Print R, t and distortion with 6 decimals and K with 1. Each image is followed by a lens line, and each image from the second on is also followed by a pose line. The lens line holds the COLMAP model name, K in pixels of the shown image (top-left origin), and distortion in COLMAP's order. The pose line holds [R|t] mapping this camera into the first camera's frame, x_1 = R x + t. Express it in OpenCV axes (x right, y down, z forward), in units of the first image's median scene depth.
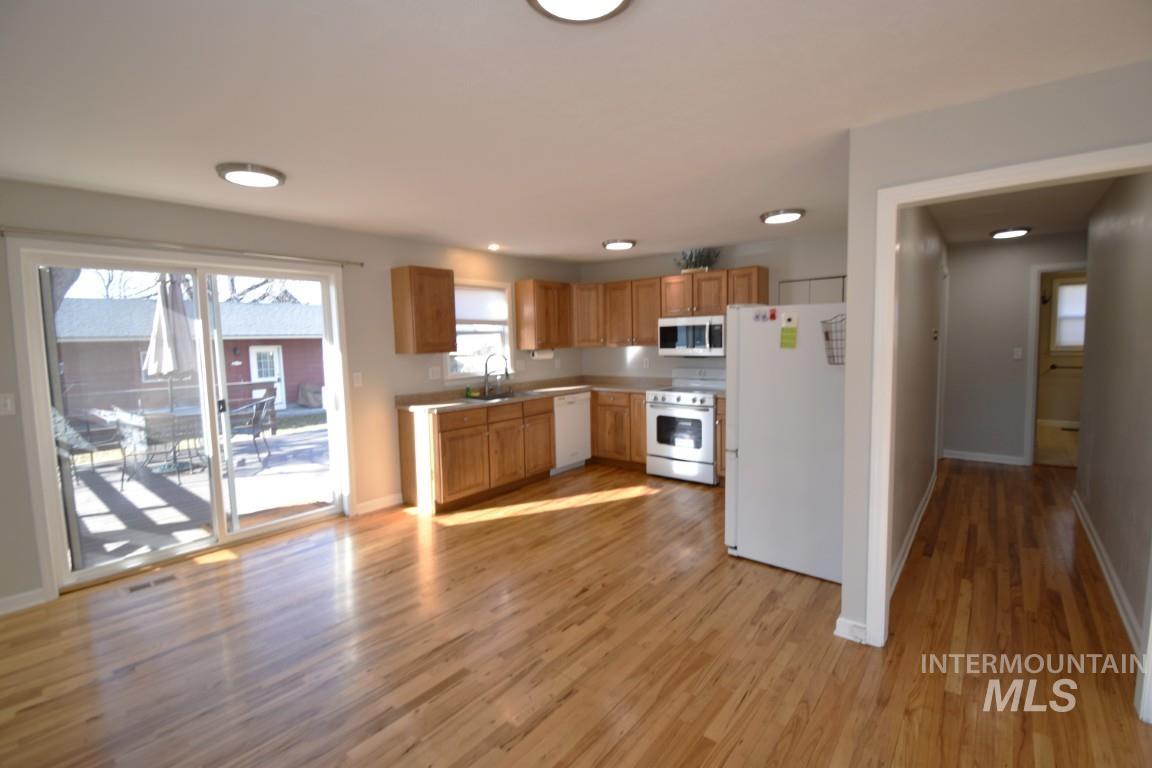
lens RADIAL K [[507.2, 0, 579.7], [0, 507.2, 381.5], [0, 0, 1]] dist [0.018724, -0.026264]
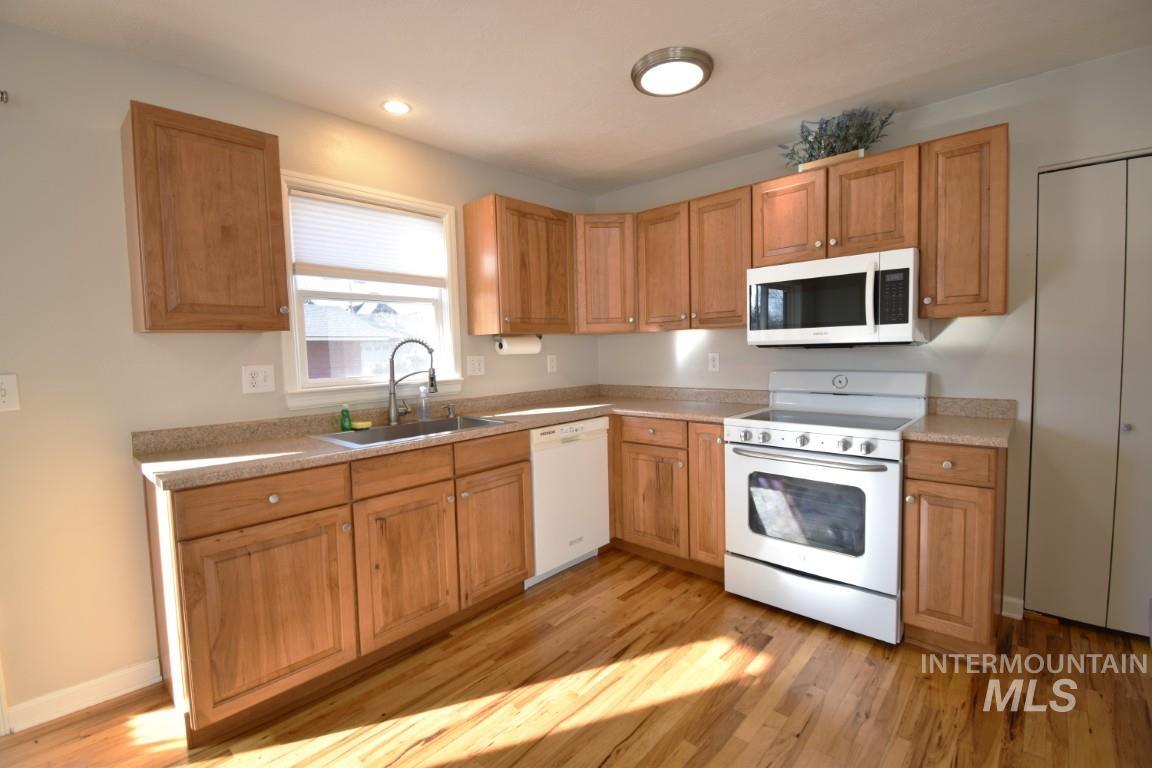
lens RADIAL K [[507.2, 0, 579.7], [0, 507.2, 381.5], [0, 0, 1]] dist [0.018724, -0.026264]
pose [[0.998270, 0.002034, -0.058765, 0.024017], [-0.002998, 0.999862, -0.016316, -0.007574], [0.058724, 0.016464, 0.998138, 0.519959]]
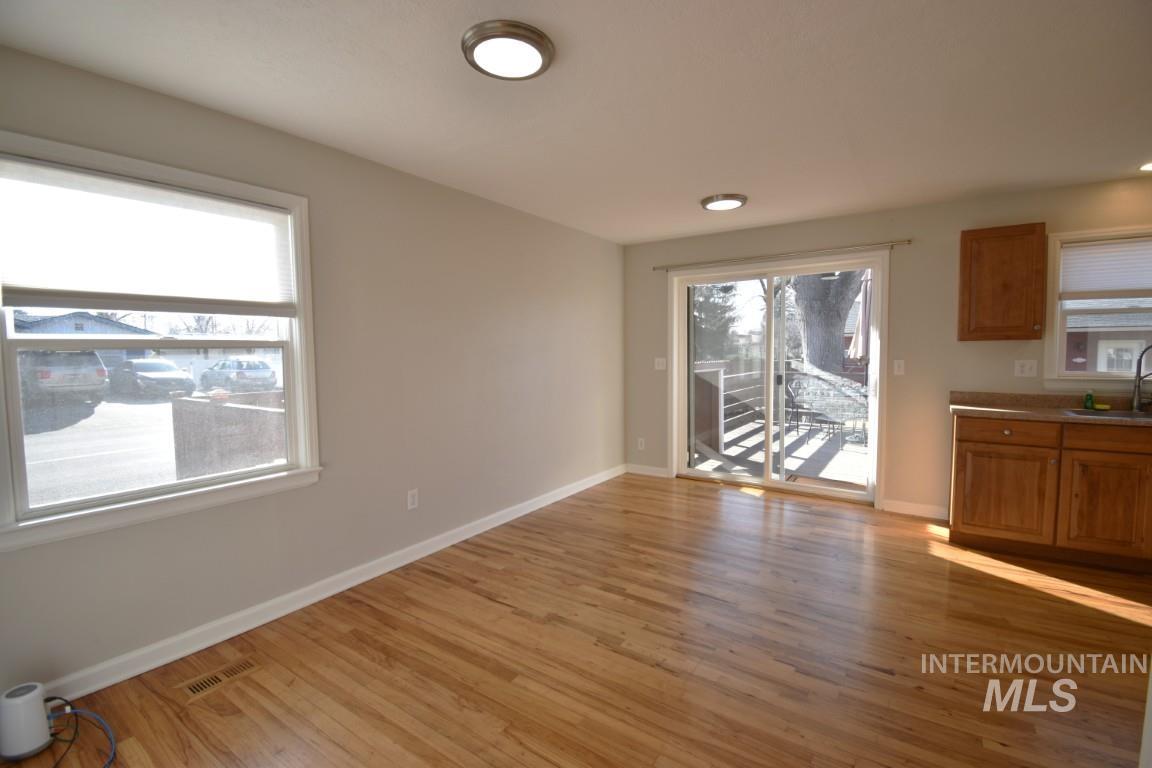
lens RADIAL K [[507.2, 0, 579.7], [0, 507.2, 381.5], [0, 0, 1]] dist [0.018724, -0.026264]
pose [[0.078107, 0.082446, -0.993530, 0.359835], [-0.074929, 0.994241, 0.076614, -0.005365], [0.994125, 0.068460, 0.083834, 0.276510]]
